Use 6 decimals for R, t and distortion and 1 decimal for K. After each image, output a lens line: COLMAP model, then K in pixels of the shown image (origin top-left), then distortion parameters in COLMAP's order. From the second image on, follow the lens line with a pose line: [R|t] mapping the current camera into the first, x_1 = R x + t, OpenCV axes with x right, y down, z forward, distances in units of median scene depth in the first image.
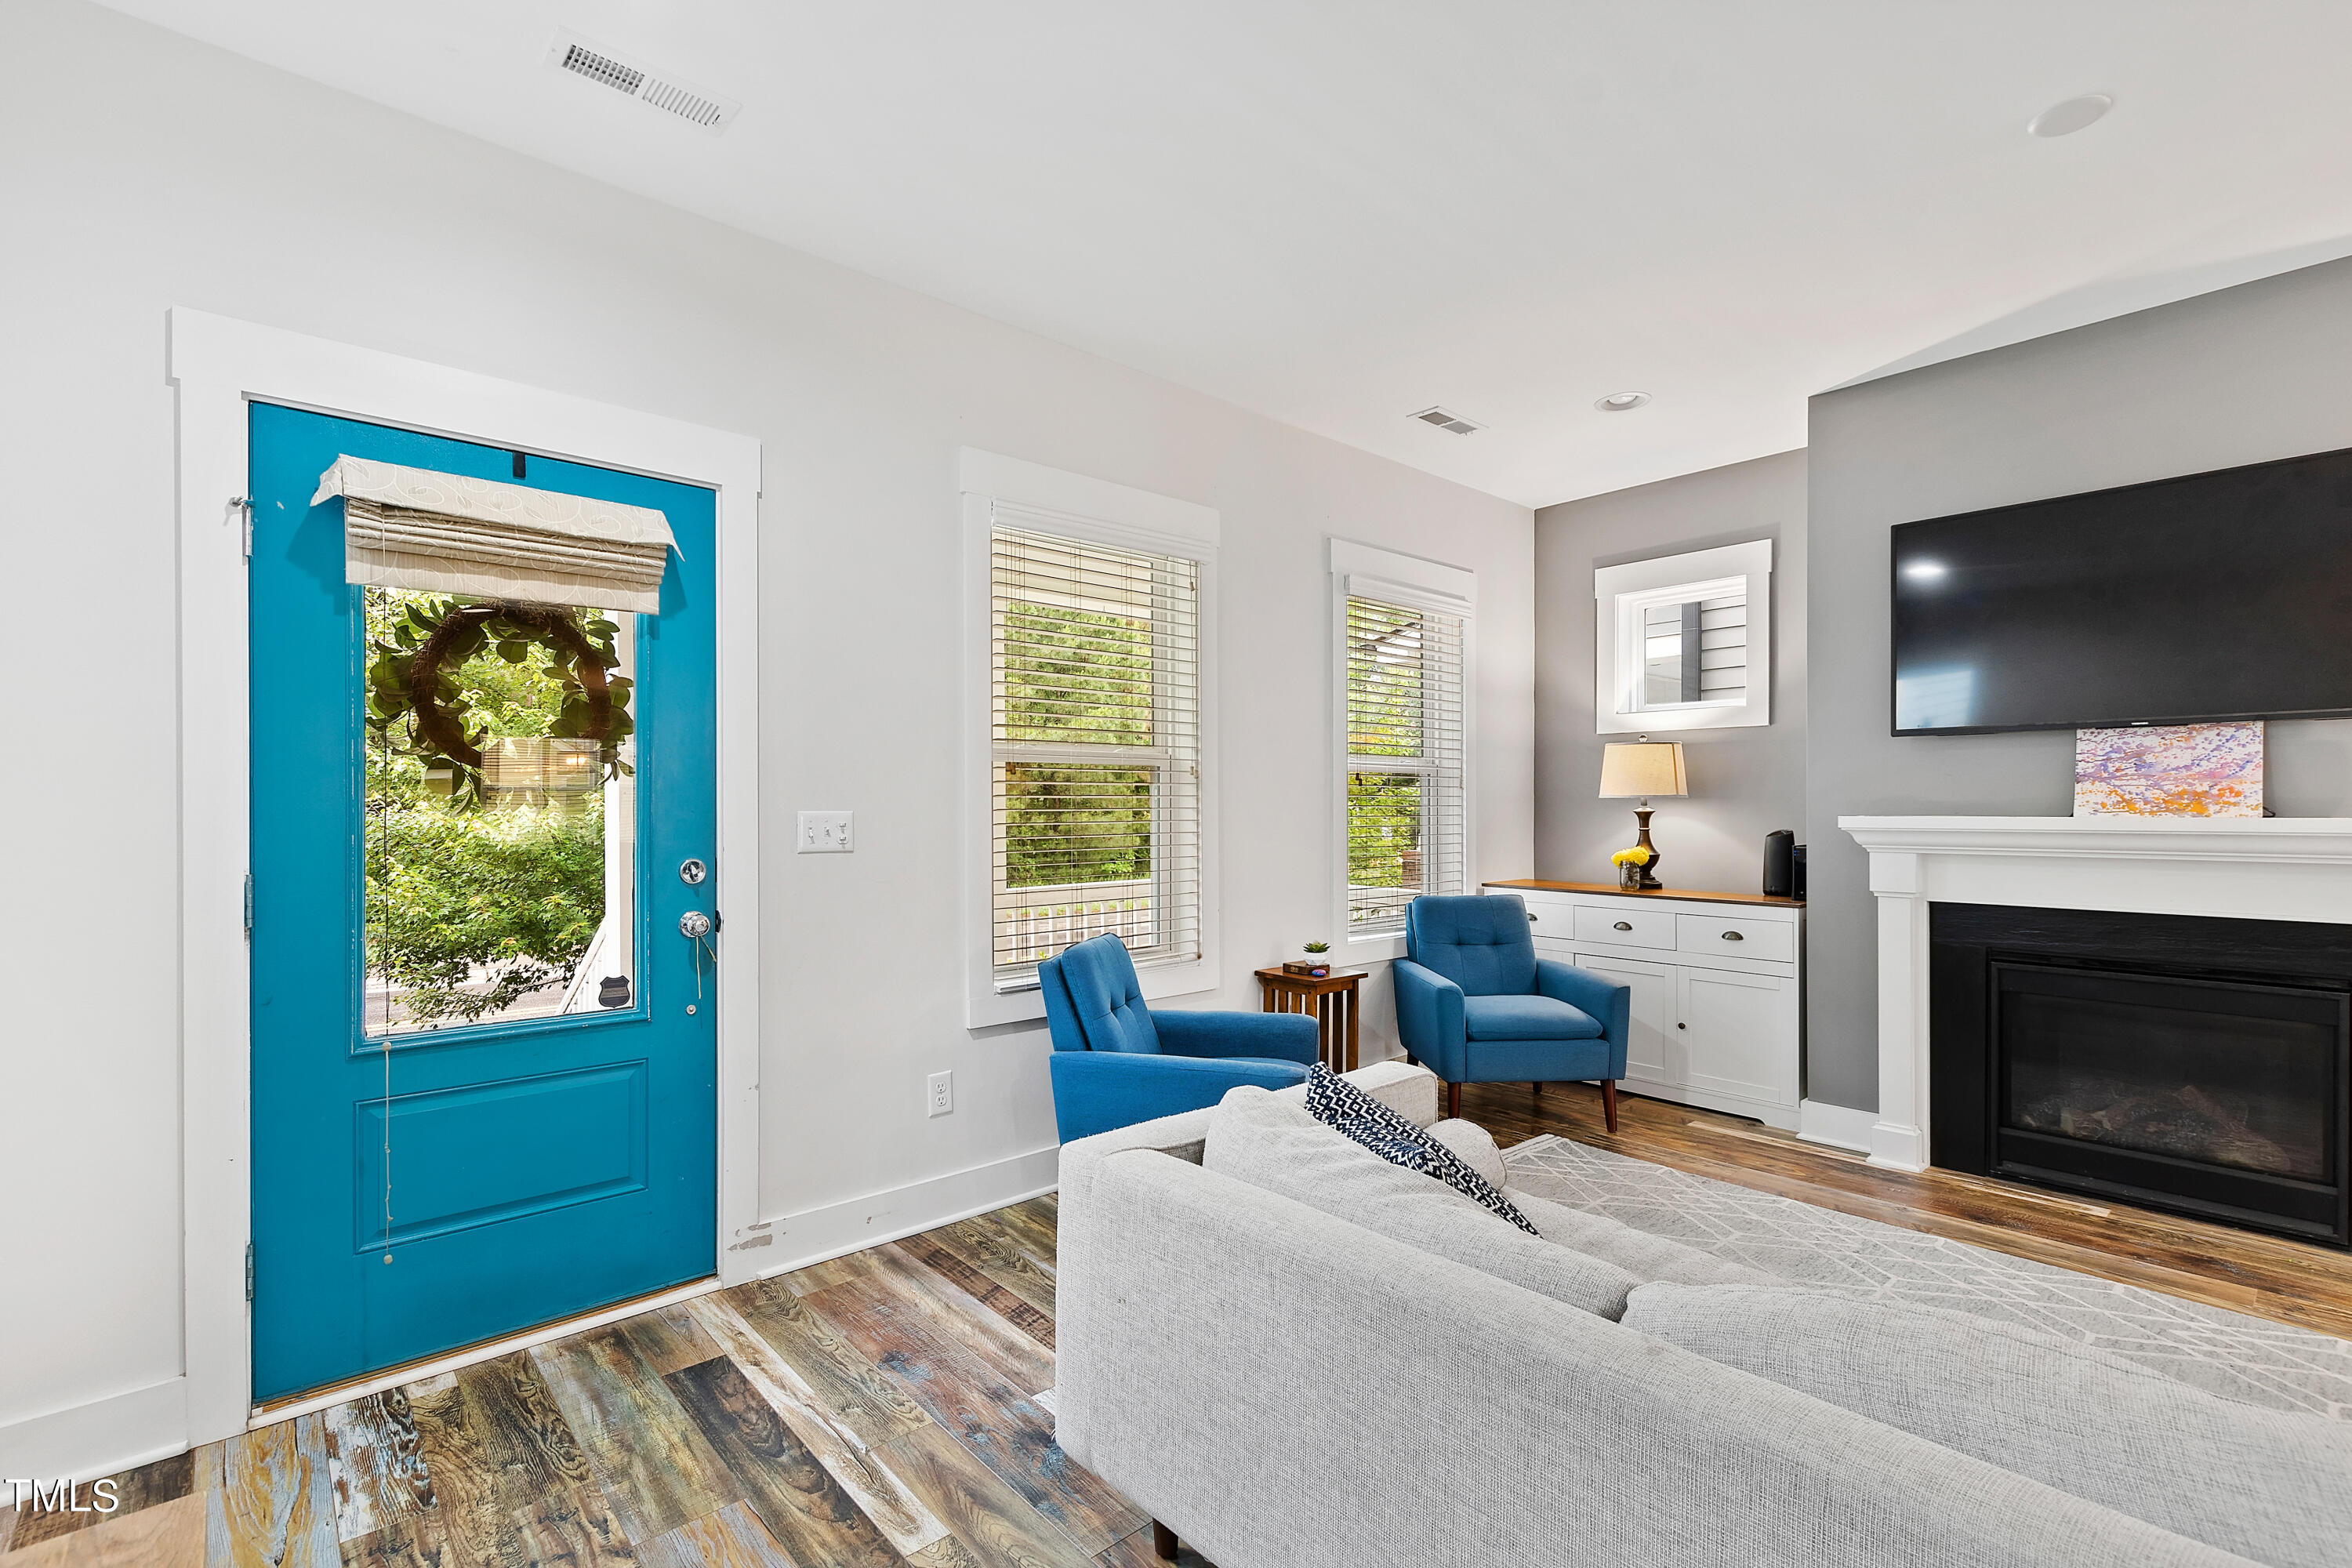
lens RADIAL K [[1032.5, 0, 1186.1], [0, 1032.5, 828.5], [0, 0, 1]] dist [0.007176, -0.003880]
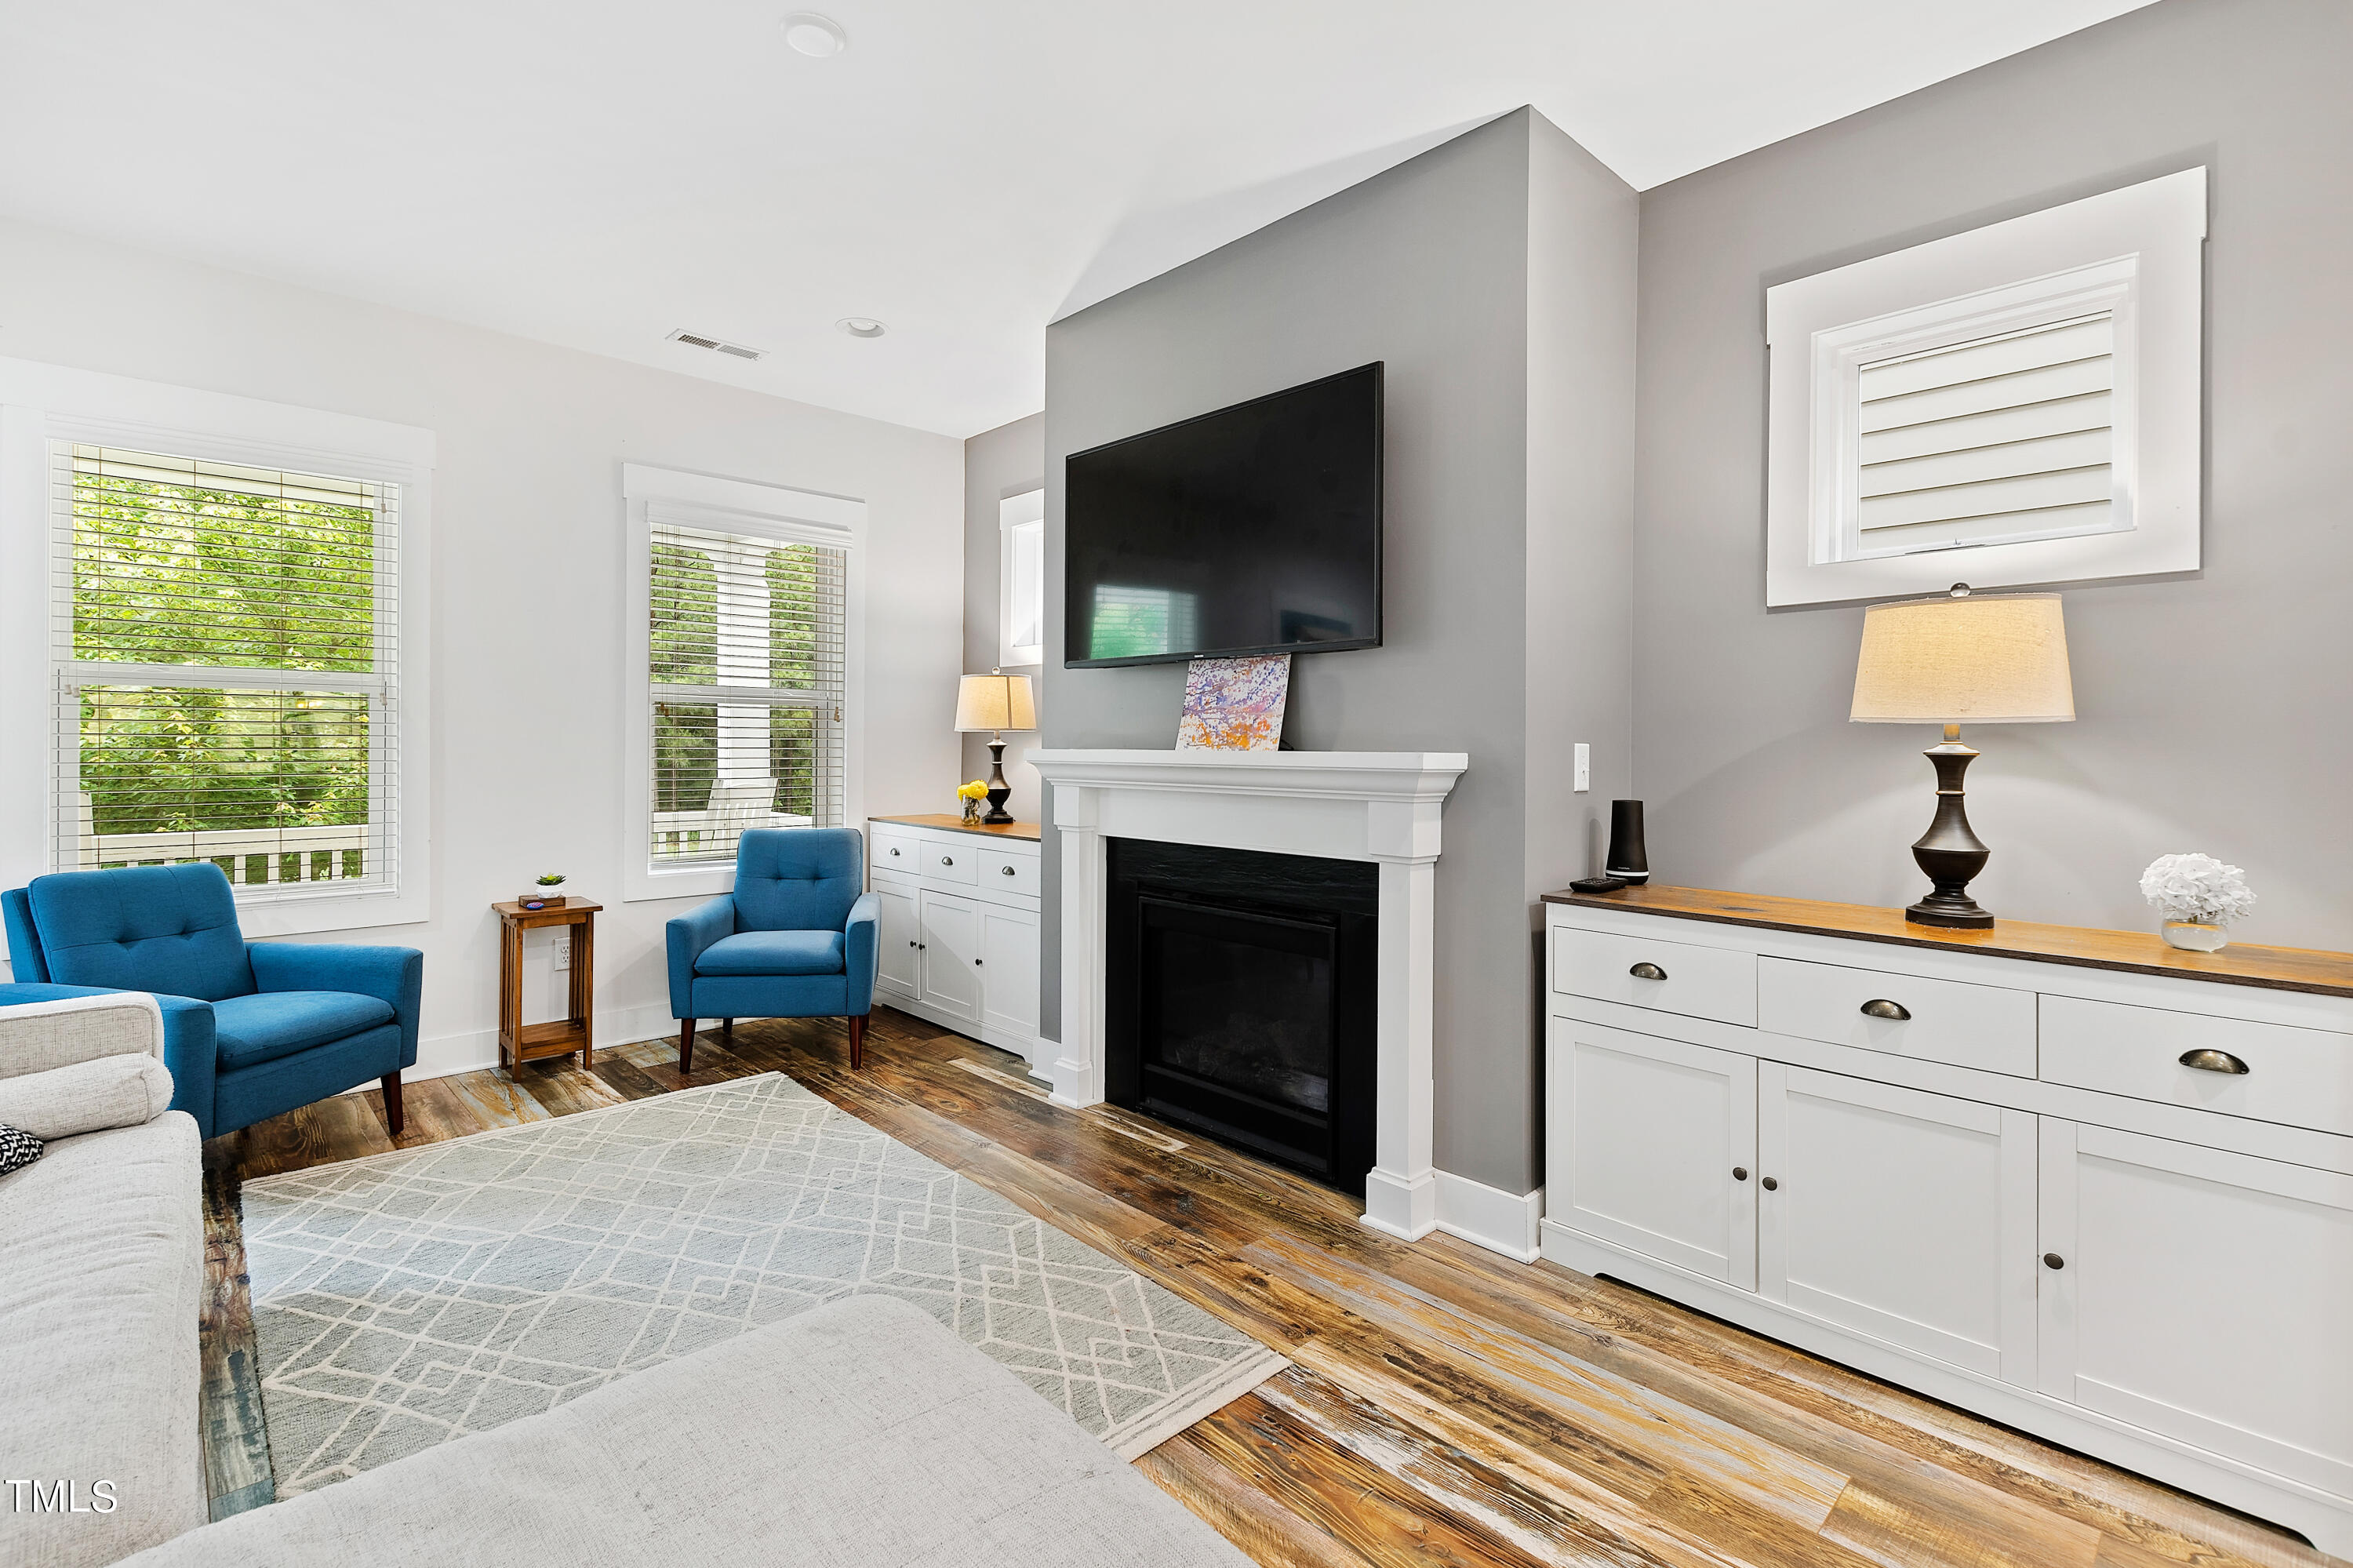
lens RADIAL K [[1033.0, 0, 1186.1], [0, 1033.0, 774.0], [0, 0, 1]] dist [0.007176, -0.003880]
pose [[0.999340, 0.009290, 0.035107, 0.793417], [-0.009432, 0.999948, 0.003886, 0.007247], [-0.035069, -0.004214, 0.999376, 0.007400]]
